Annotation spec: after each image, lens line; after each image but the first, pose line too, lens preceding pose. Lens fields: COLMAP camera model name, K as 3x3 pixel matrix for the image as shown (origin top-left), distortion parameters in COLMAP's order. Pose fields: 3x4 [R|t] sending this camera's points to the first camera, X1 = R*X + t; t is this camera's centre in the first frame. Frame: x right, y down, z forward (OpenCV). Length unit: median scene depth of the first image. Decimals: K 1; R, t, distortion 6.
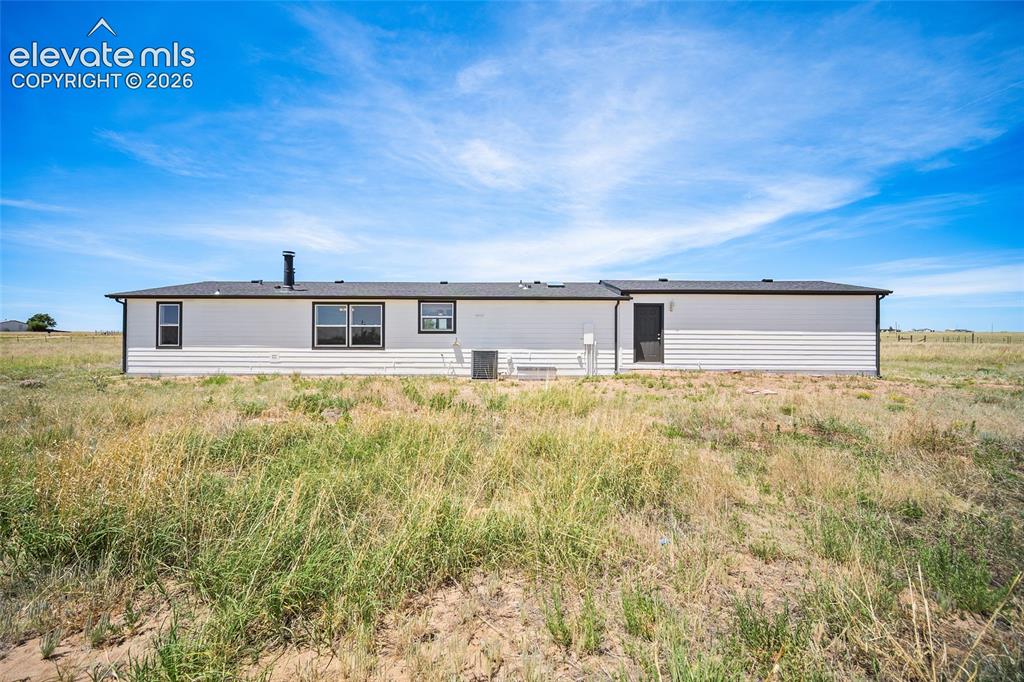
lens RADIAL K [[409.9, 0, 515.2], [0, 409.9, 318.4], [0, 0, 1]] dist [-0.000795, 0.001270]
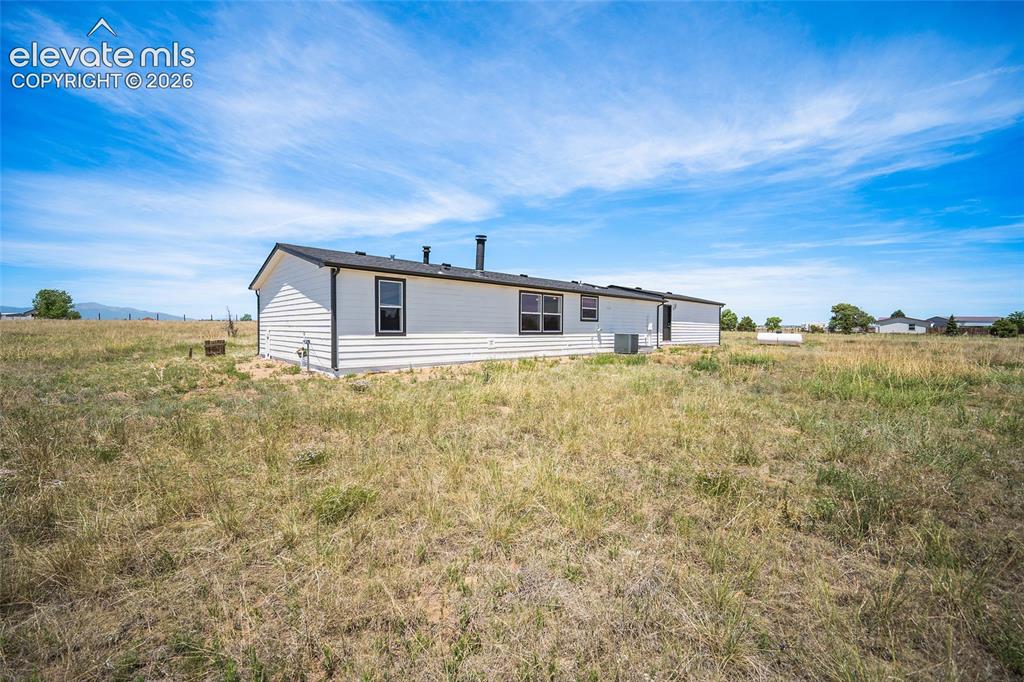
lens RADIAL K [[409.9, 0, 505.6], [0, 409.9, 338.5], [0, 0, 1]] dist [-0.000795, 0.001270]
pose [[0.724511, -0.014859, 0.689103, -0.165568], [-0.044262, 0.996701, 0.068028, 0.001869], [-0.687841, -0.079788, 0.721463, 0.034271]]
